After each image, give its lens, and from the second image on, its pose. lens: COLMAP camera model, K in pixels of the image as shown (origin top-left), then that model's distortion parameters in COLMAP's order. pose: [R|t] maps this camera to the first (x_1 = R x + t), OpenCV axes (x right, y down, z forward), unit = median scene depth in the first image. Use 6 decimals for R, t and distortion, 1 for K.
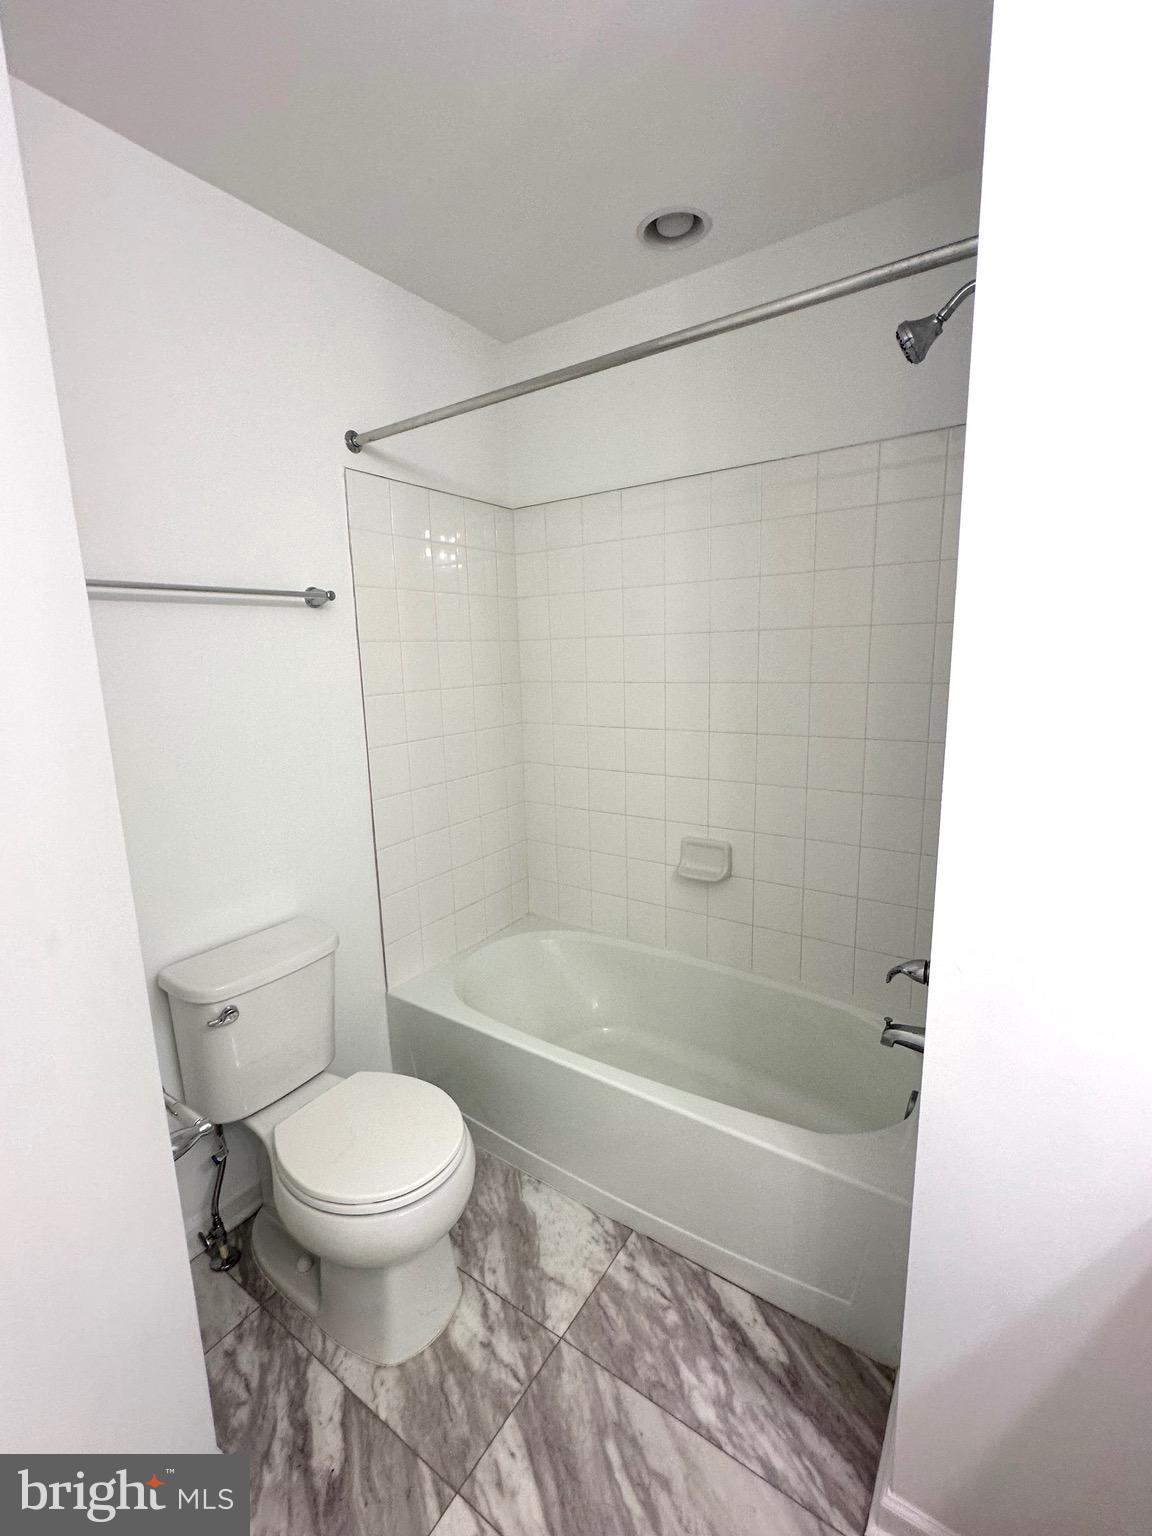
lens RADIAL K [[656.2, 0, 575.8], [0, 656.2, 768.8], [0, 0, 1]] dist [0.002043, -0.000441]
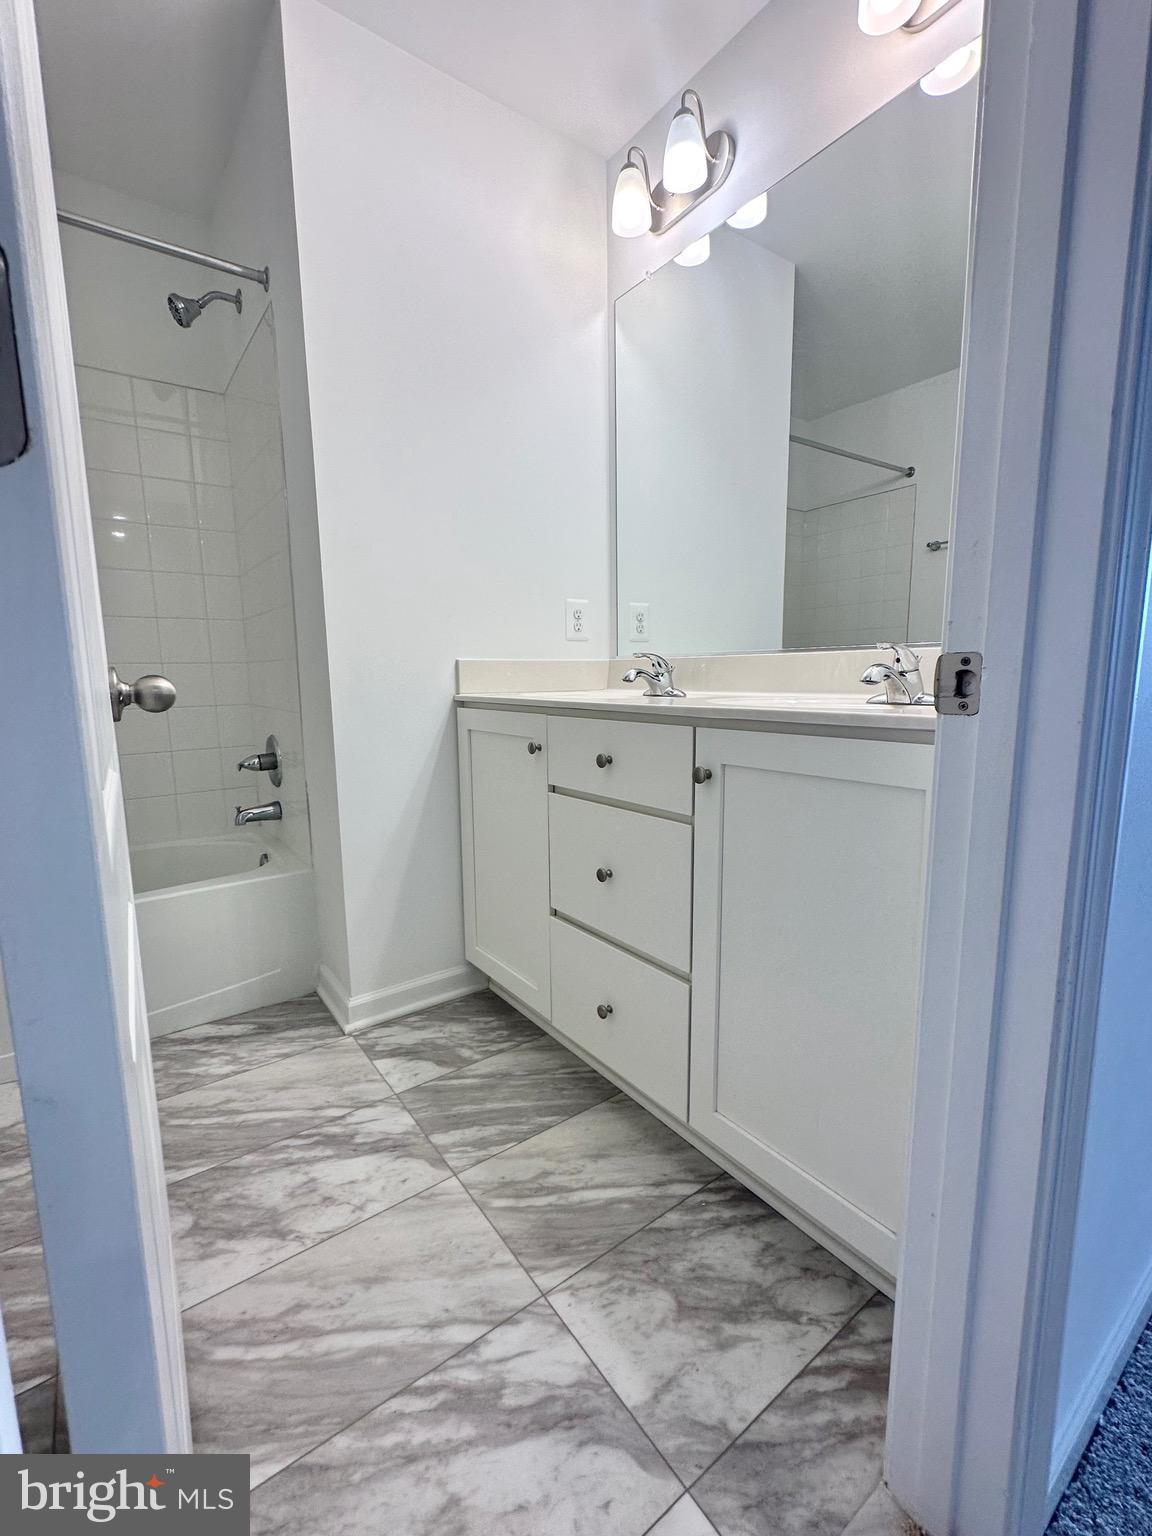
lens RADIAL K [[656.2, 0, 575.0], [0, 656.2, 767.1], [0, 0, 1]] dist [0.002043, -0.000441]
pose [[0.331698, -0.114818, 0.936372, -0.704212], [0.174447, 0.982914, 0.058730, 0.424487], [-0.927116, 0.143866, 0.346060, -0.173476]]
